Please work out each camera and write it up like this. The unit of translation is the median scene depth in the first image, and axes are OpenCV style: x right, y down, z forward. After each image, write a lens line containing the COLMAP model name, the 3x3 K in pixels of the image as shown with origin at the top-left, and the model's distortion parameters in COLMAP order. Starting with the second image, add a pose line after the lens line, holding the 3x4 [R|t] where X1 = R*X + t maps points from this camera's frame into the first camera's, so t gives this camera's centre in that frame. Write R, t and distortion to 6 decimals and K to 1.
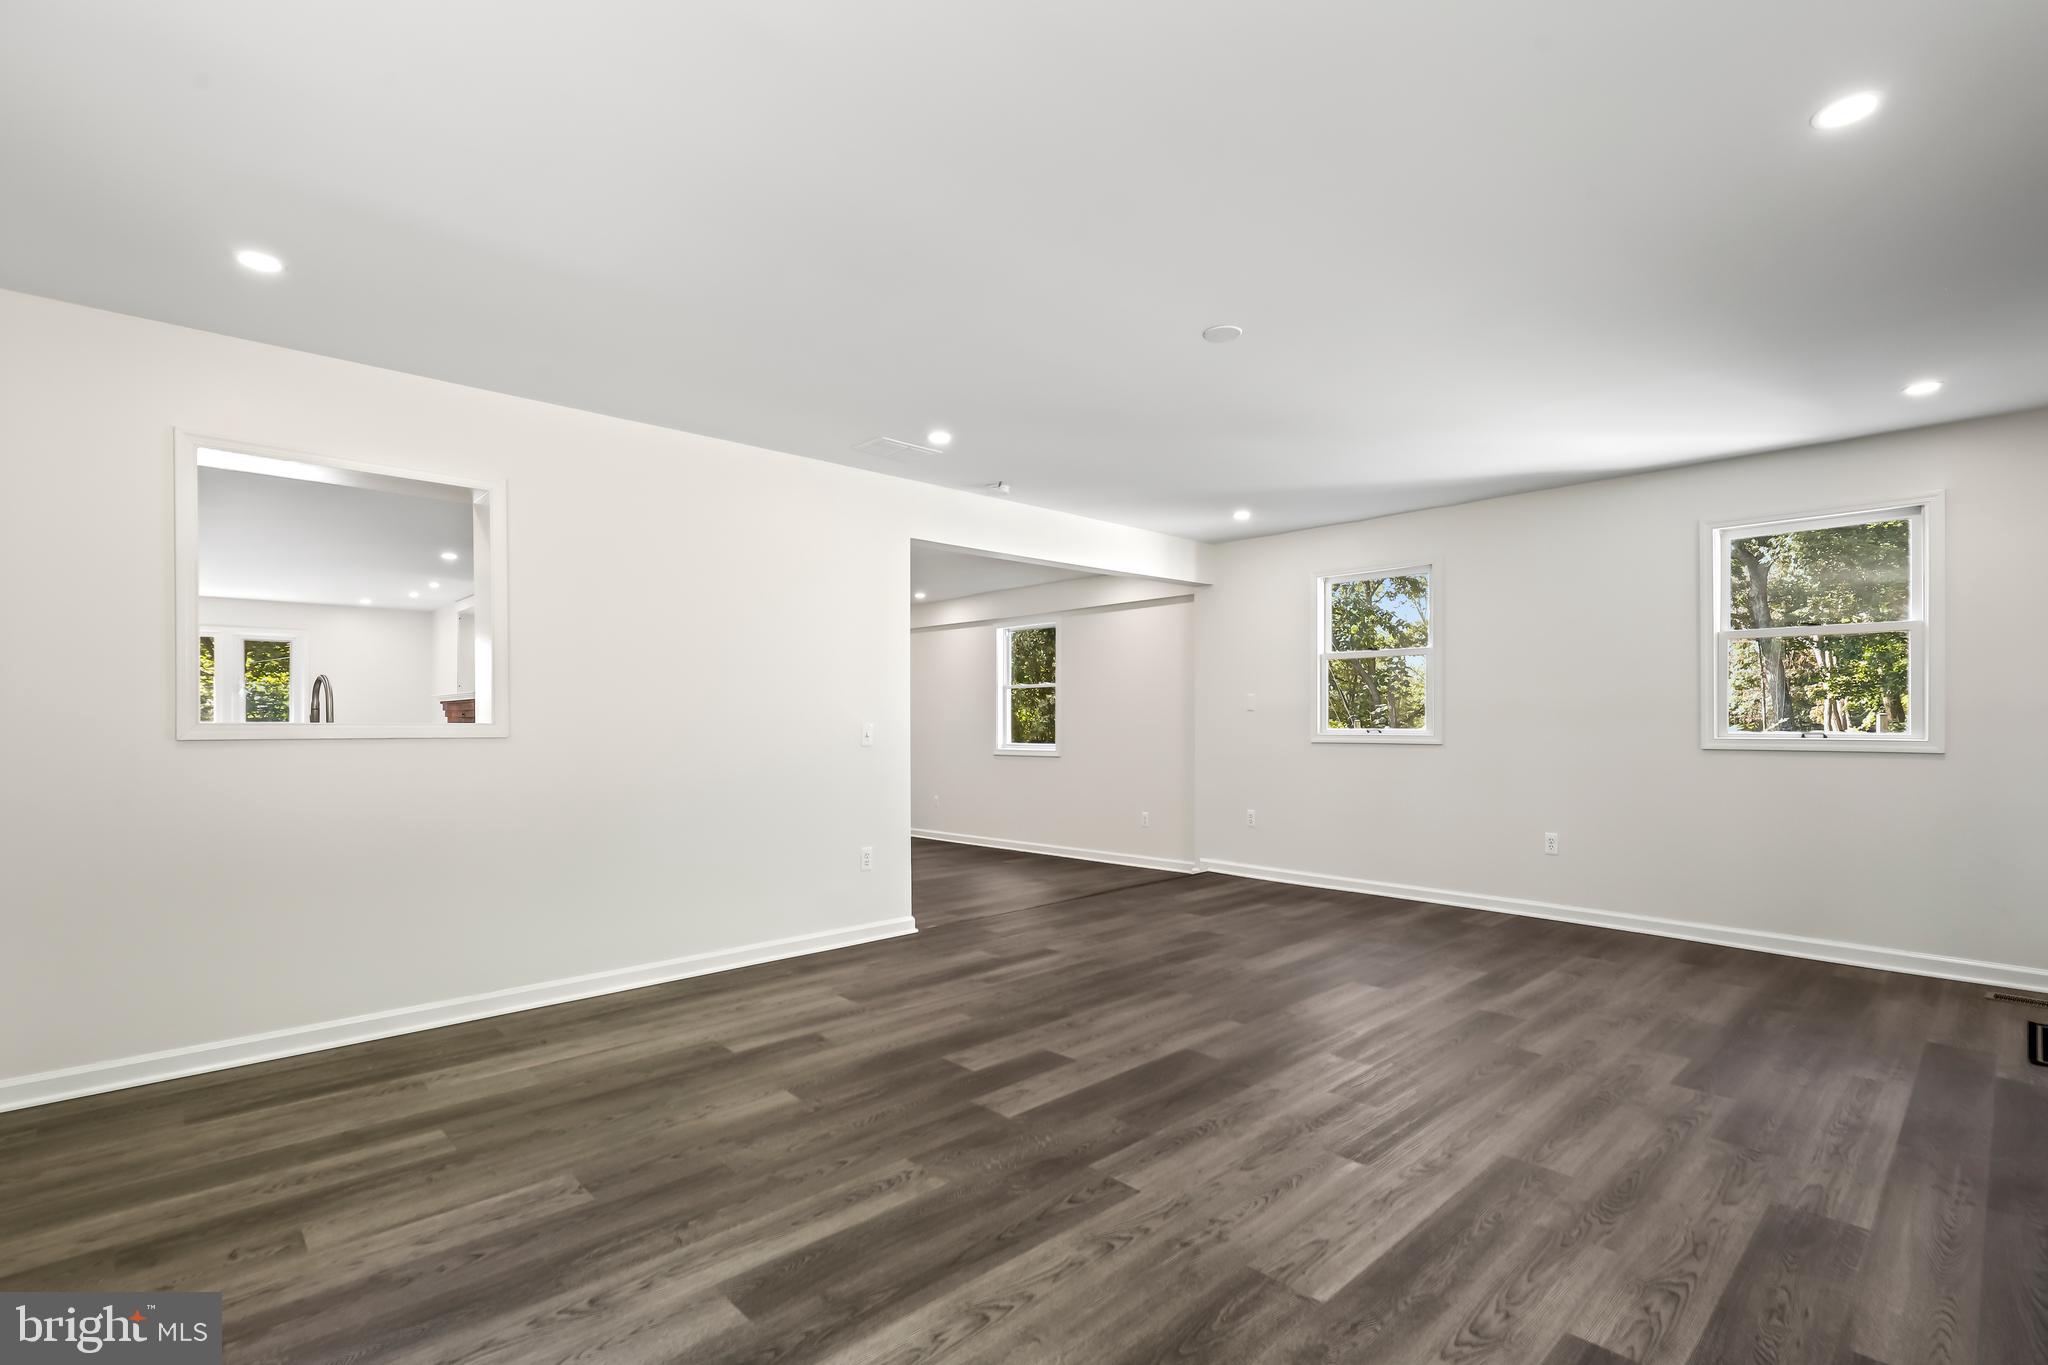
lens RADIAL K [[923.8, 0, 1030.8], [0, 923.8, 710.6], [0, 0, 1]] dist [-0.007488, -0.000164]
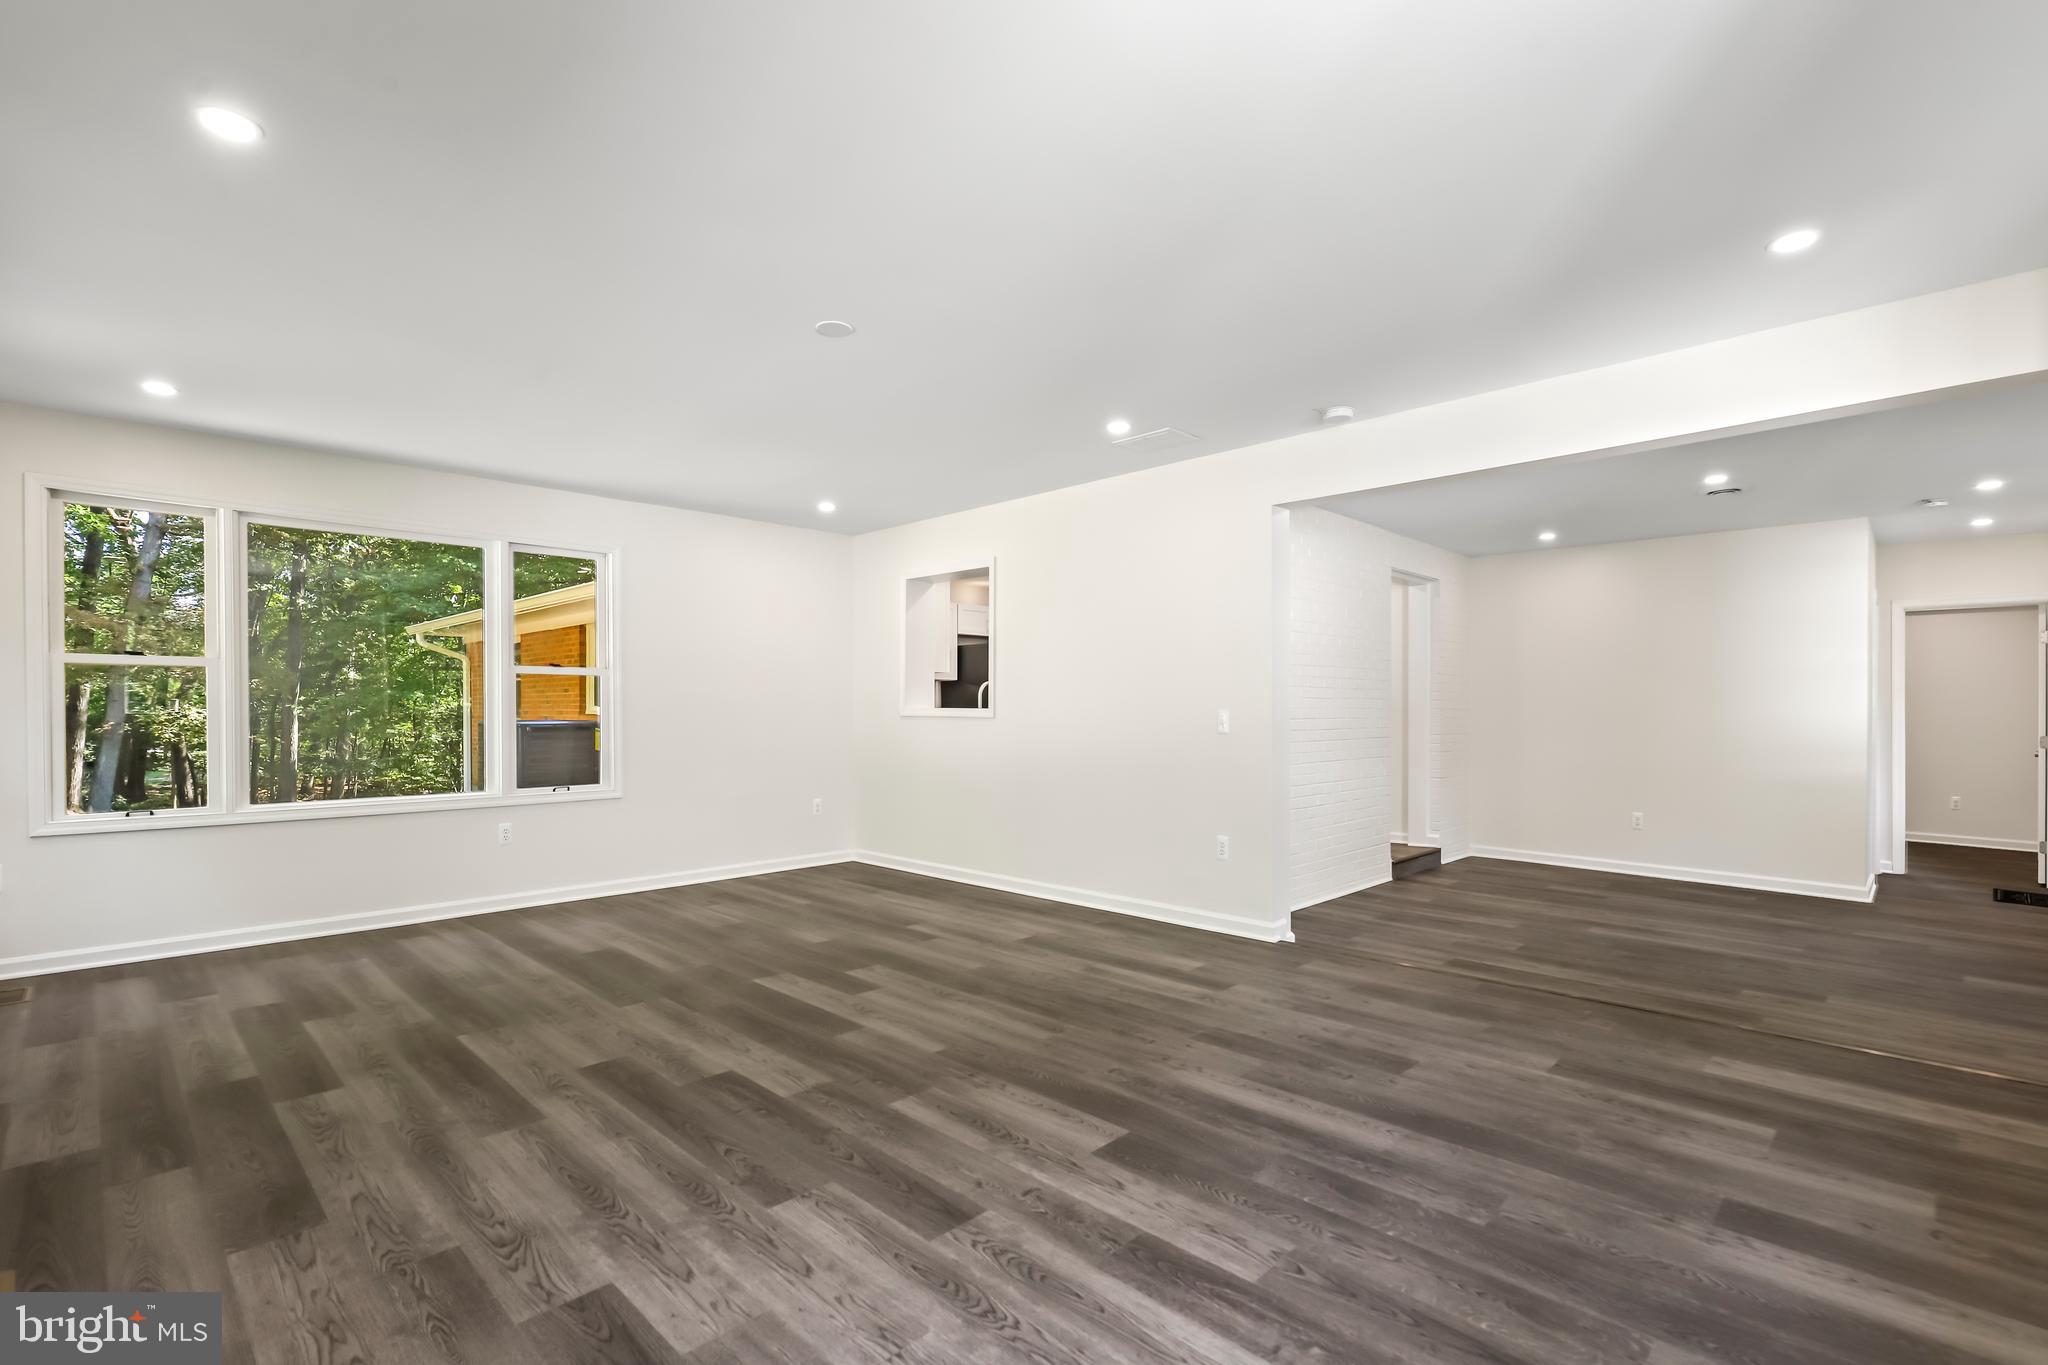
lens RADIAL K [[923.8, 0, 1030.8], [0, 923.8, 710.6], [0, 0, 1]] dist [-0.007488, -0.000164]
pose [[0.057117, 0.007459, -0.998340, 1.213735], [0.009268, 0.999925, 0.008001, 0.005724], [0.998324, -0.009710, 0.057044, 1.135852]]
